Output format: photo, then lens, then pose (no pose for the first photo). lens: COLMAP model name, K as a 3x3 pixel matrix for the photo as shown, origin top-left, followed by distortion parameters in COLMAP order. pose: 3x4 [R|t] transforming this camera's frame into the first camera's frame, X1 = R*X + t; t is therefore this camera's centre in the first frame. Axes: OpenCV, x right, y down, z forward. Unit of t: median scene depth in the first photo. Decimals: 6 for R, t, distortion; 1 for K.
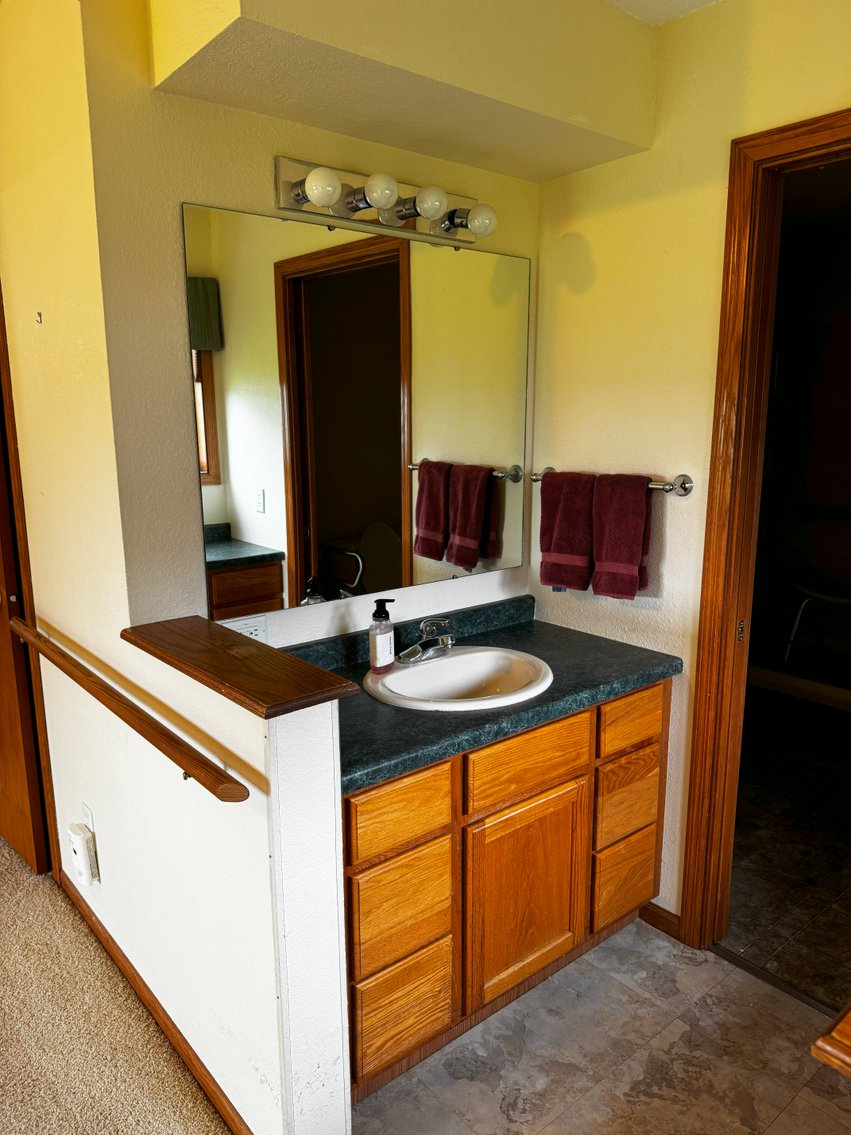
lens RADIAL K [[798.9, 0, 428.0], [0, 798.9, 572.8], [0, 0, 1]] dist [0.043834, -0.052035]
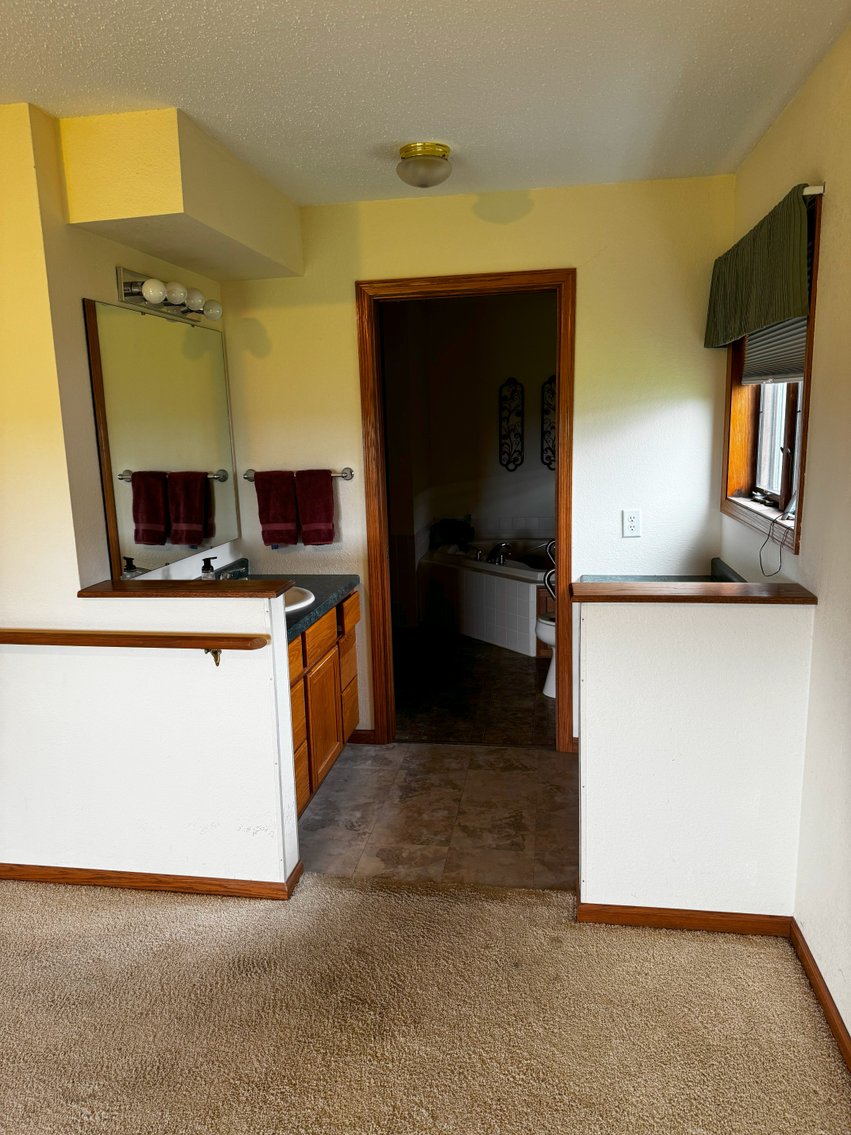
lens RADIAL K [[798.9, 0, 428.1], [0, 798.9, 569.7], [0, 0, 1]] dist [0.043834, -0.052035]
pose [[0.751172, -0.136250, 0.645892, -0.665901], [0.152602, 0.987805, 0.030899, 0.065640], [-0.642225, 0.075354, 0.762803, -0.388086]]
